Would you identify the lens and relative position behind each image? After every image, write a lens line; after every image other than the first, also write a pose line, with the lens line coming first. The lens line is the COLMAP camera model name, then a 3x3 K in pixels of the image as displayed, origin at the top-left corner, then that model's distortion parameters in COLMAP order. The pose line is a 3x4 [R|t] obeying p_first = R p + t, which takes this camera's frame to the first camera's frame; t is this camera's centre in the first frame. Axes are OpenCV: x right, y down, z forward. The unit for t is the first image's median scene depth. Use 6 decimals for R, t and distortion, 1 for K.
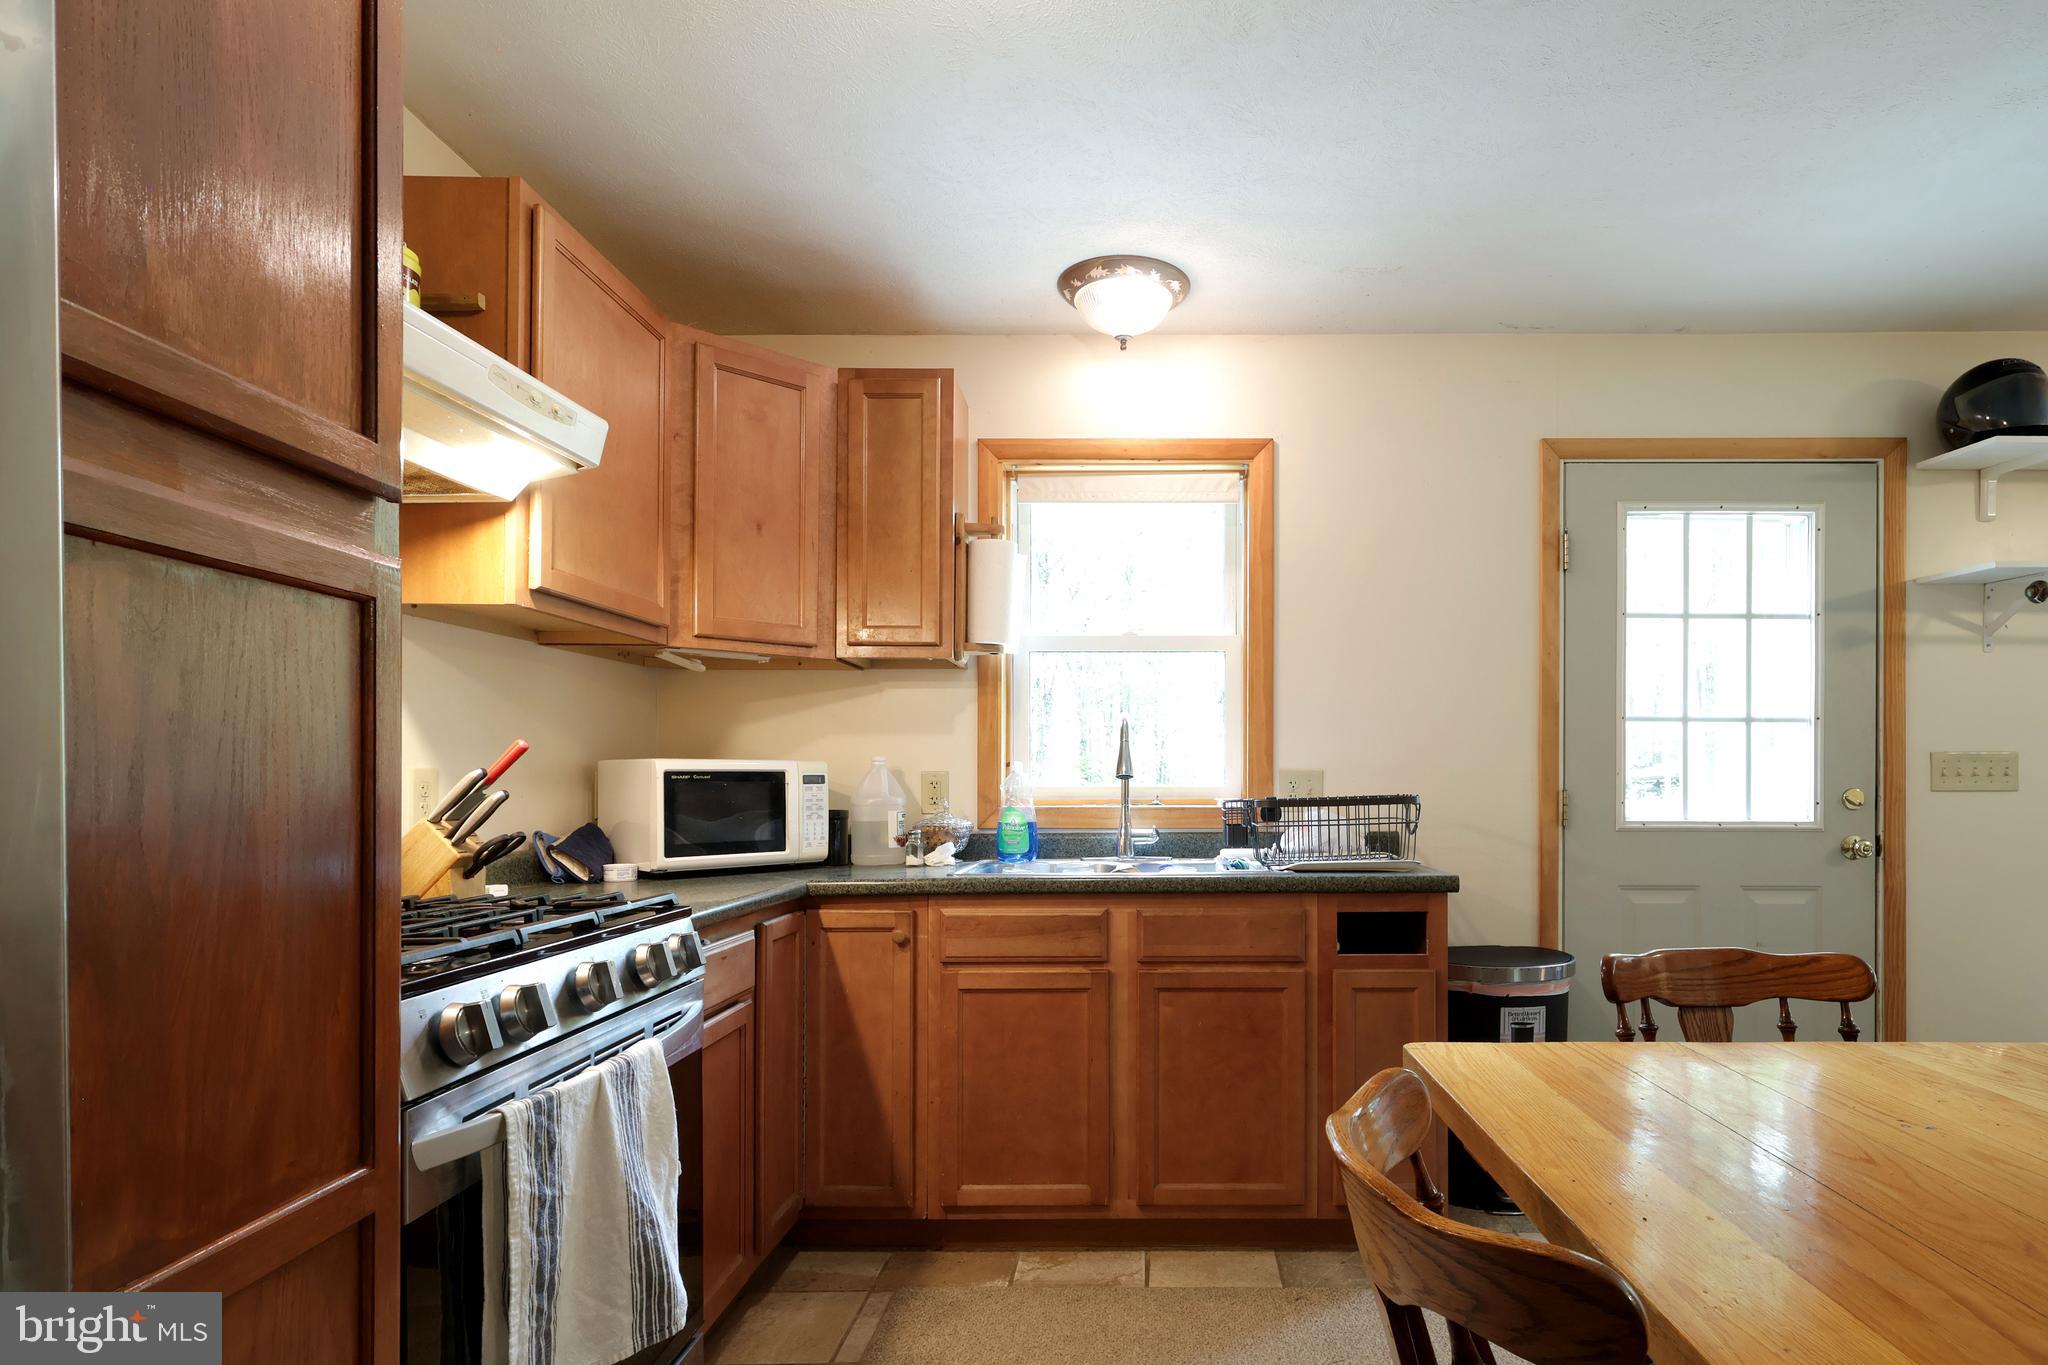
lens RADIAL K [[1049.2, 0, 1151.9], [0, 1049.2, 783.7], [0, 0, 1]] dist [0.000342, 0.003550]
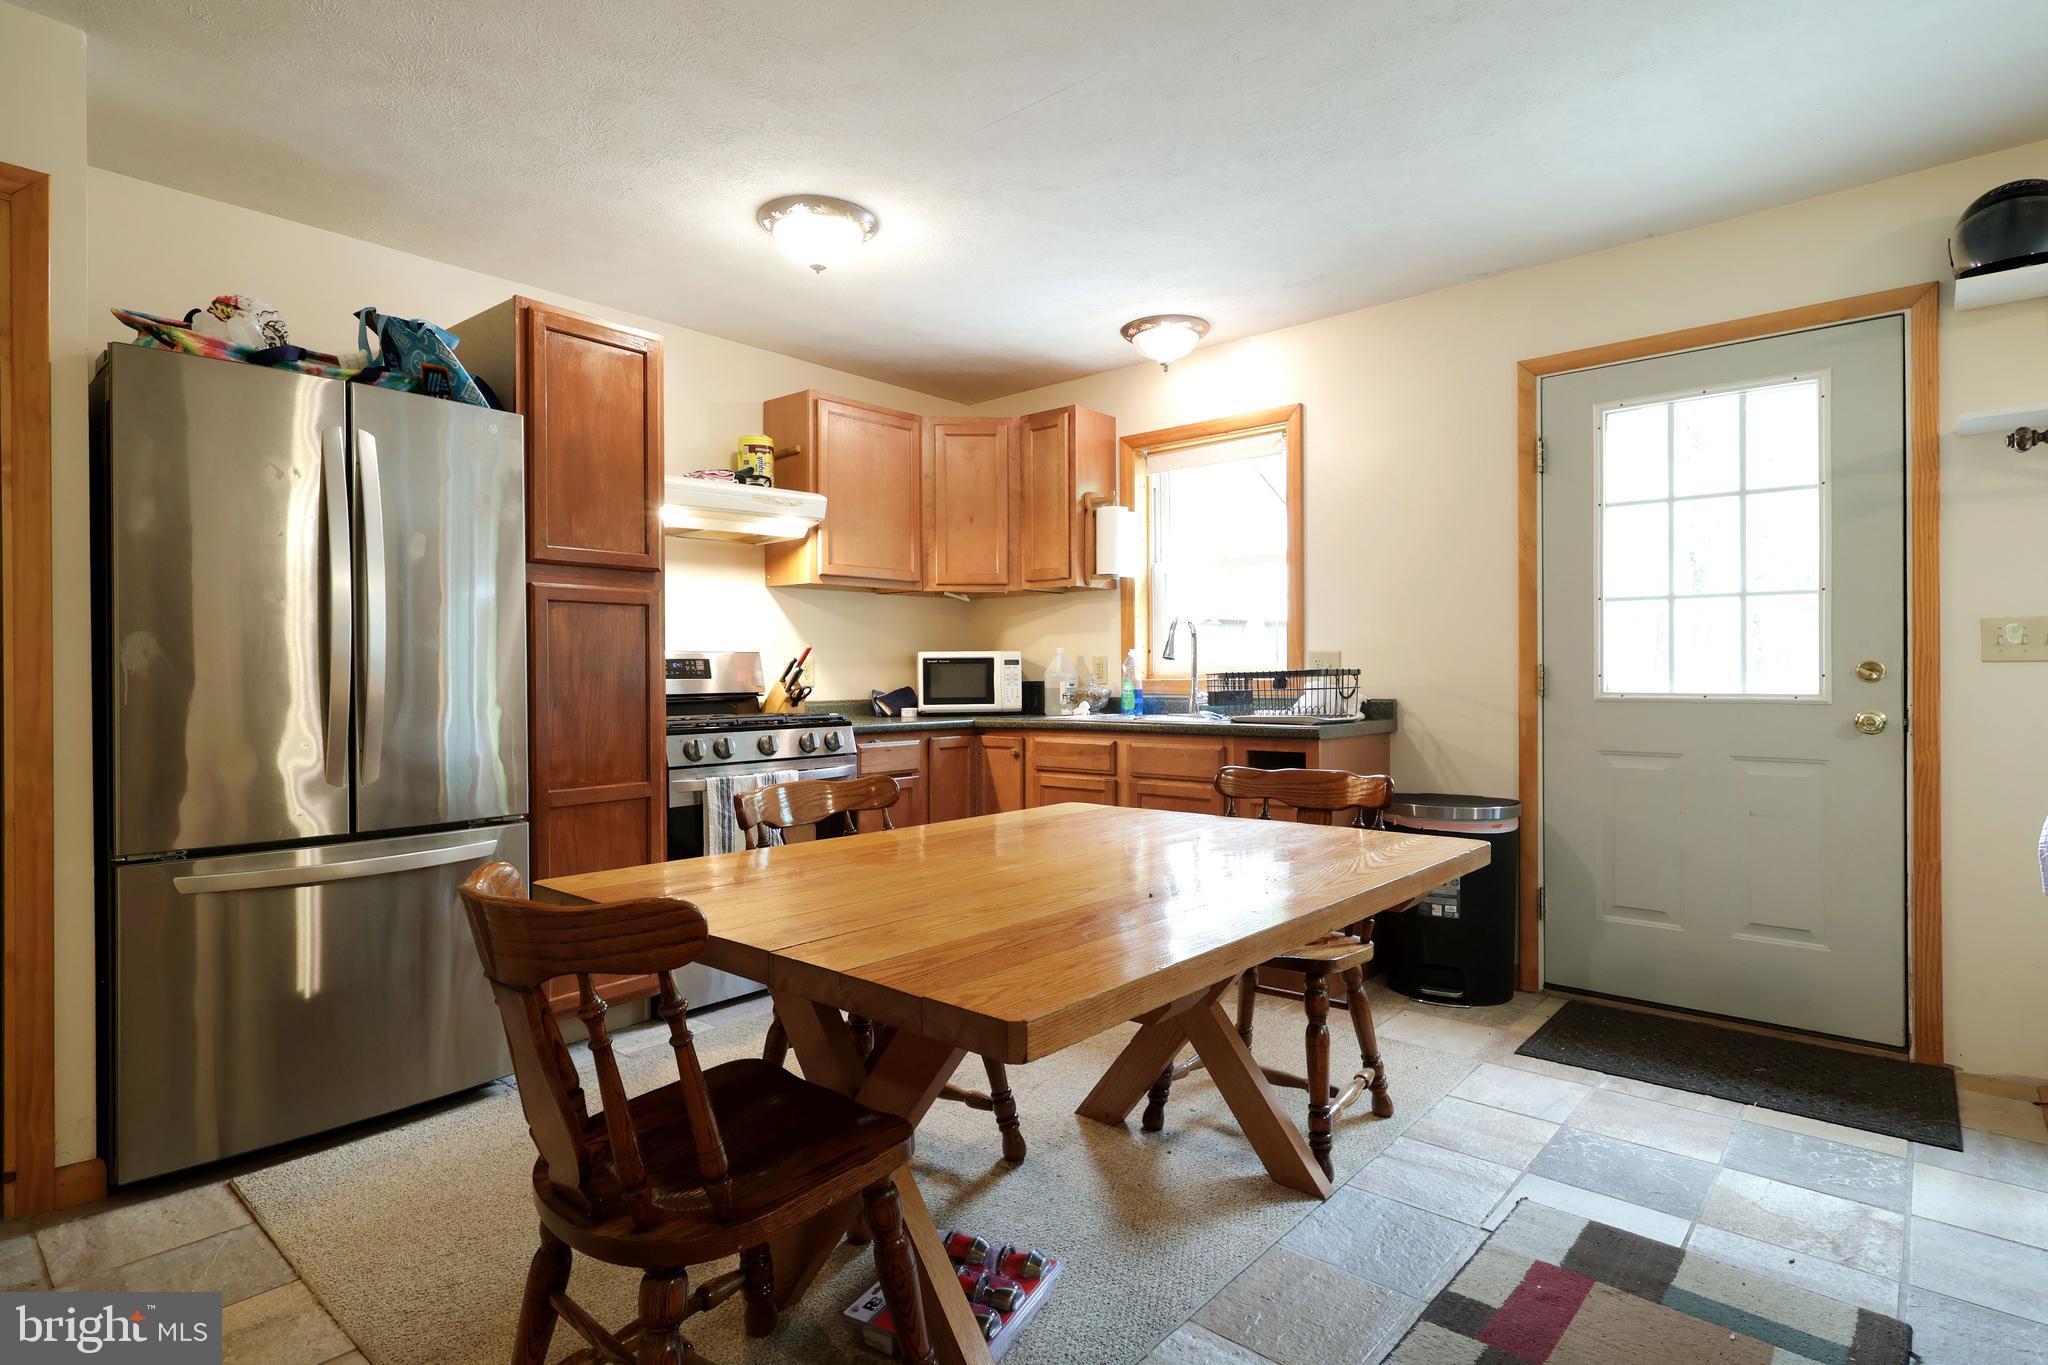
lens RADIAL K [[1049.2, 0, 1005.7], [0, 1049.2, 673.2], [0, 0, 1]] dist [0.000342, 0.003550]
pose [[0.748079, -0.004943, -0.663591, 0.756936], [0.002783, 0.999987, -0.004313, 0.019773], [0.663604, 0.001380, 0.748083, -0.255934]]
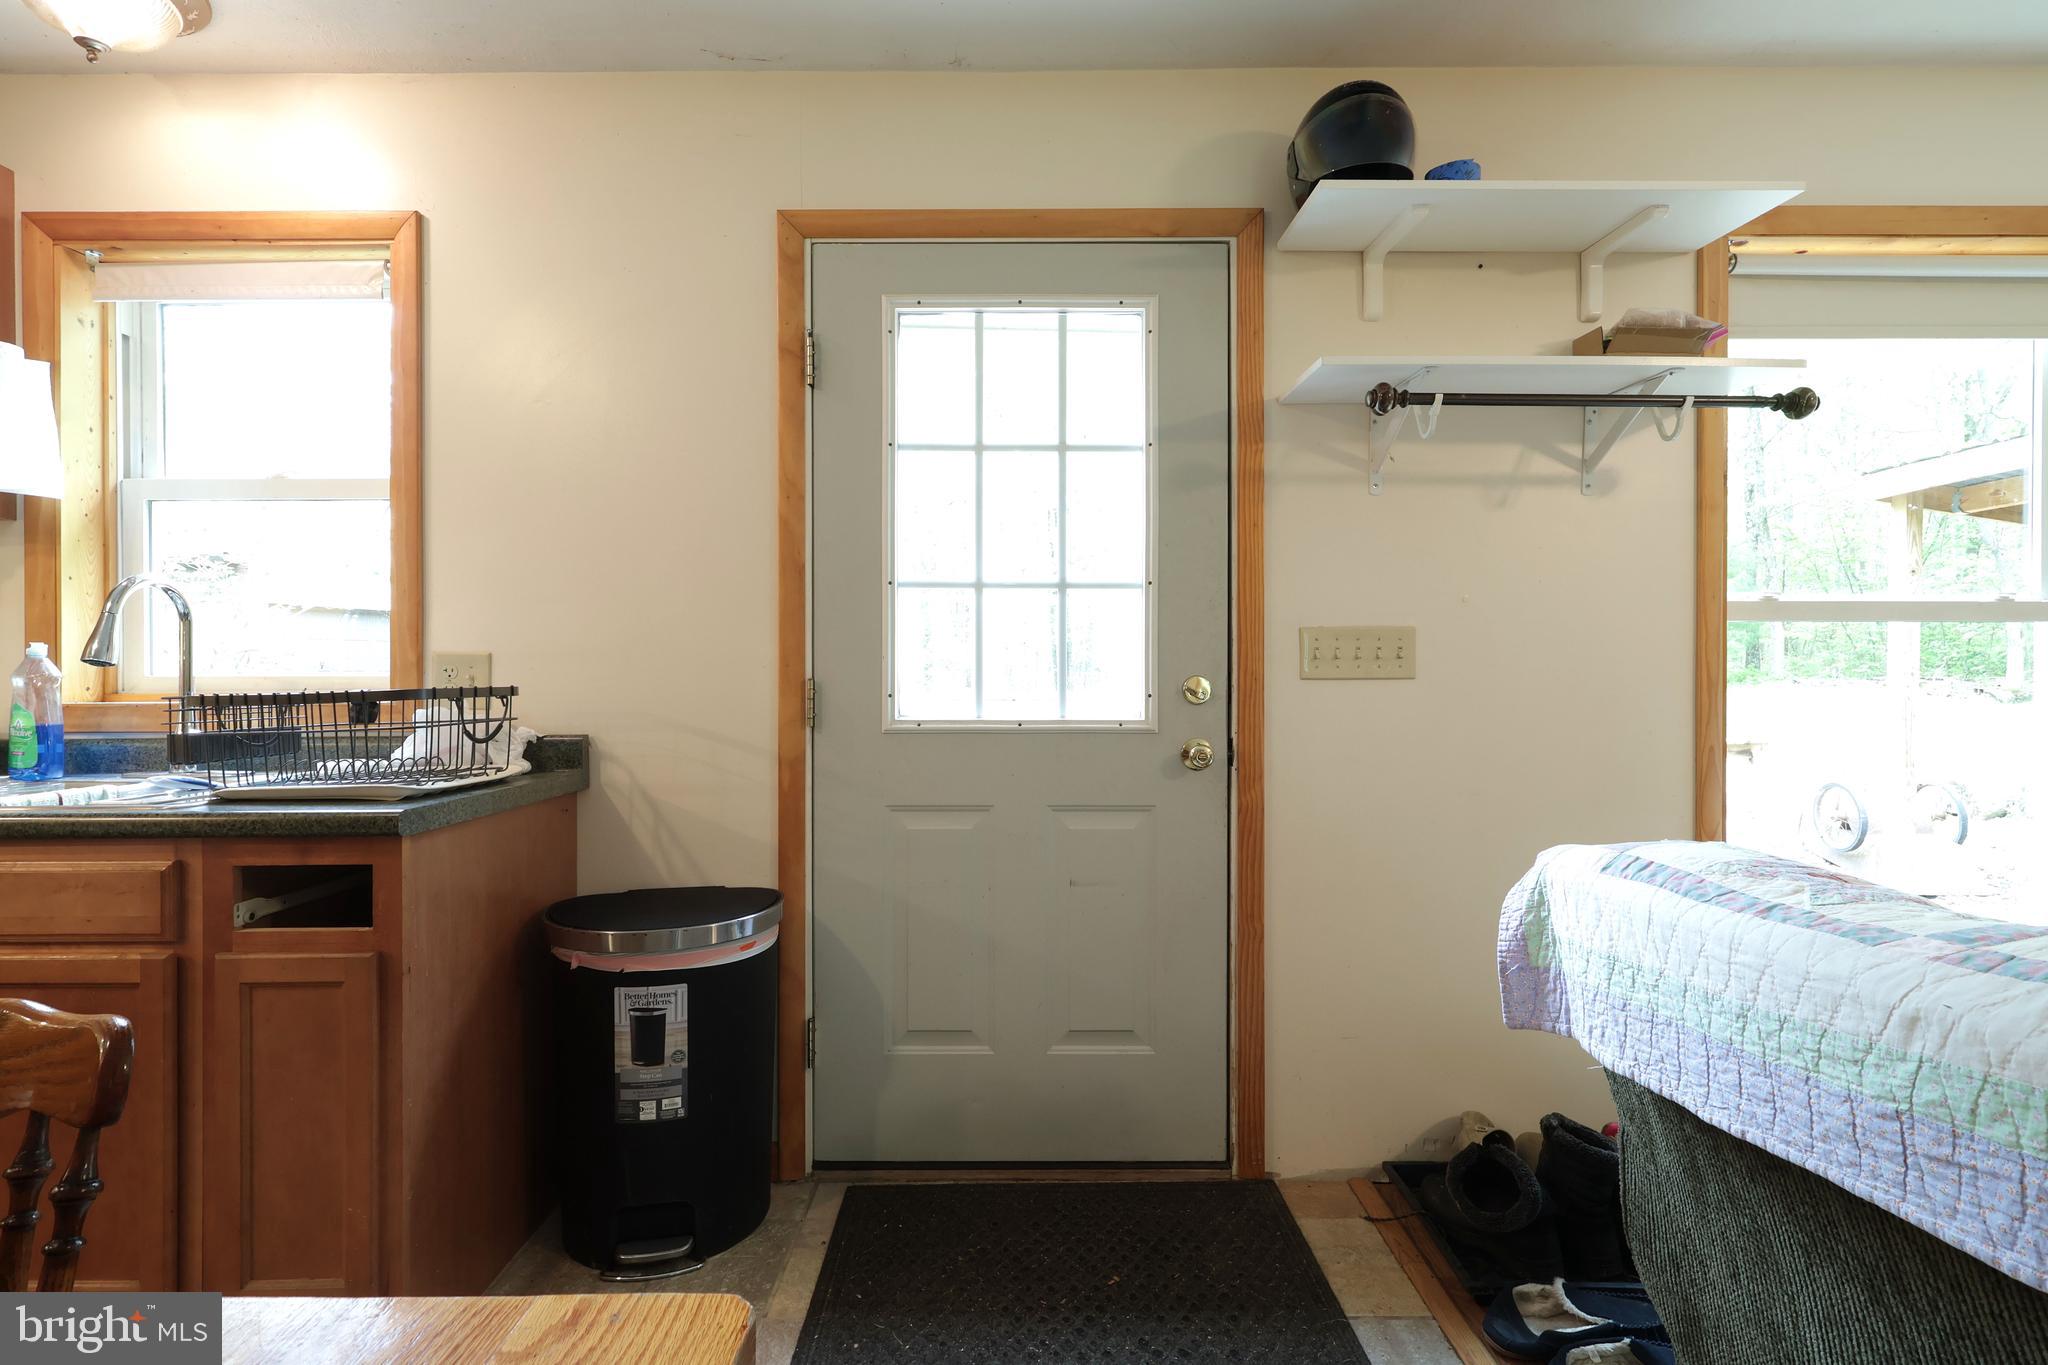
lens RADIAL K [[958.5, 0, 1024.6], [0, 958.5, 676.0], [0, 0, 1]] dist [0.001778, 0.000142]
pose [[0.999977, -0.003084, 0.005985, 0.572915], [0.003110, 0.999986, -0.004242, 0.007494], [-0.005972, 0.004260, 0.999973, 0.334191]]
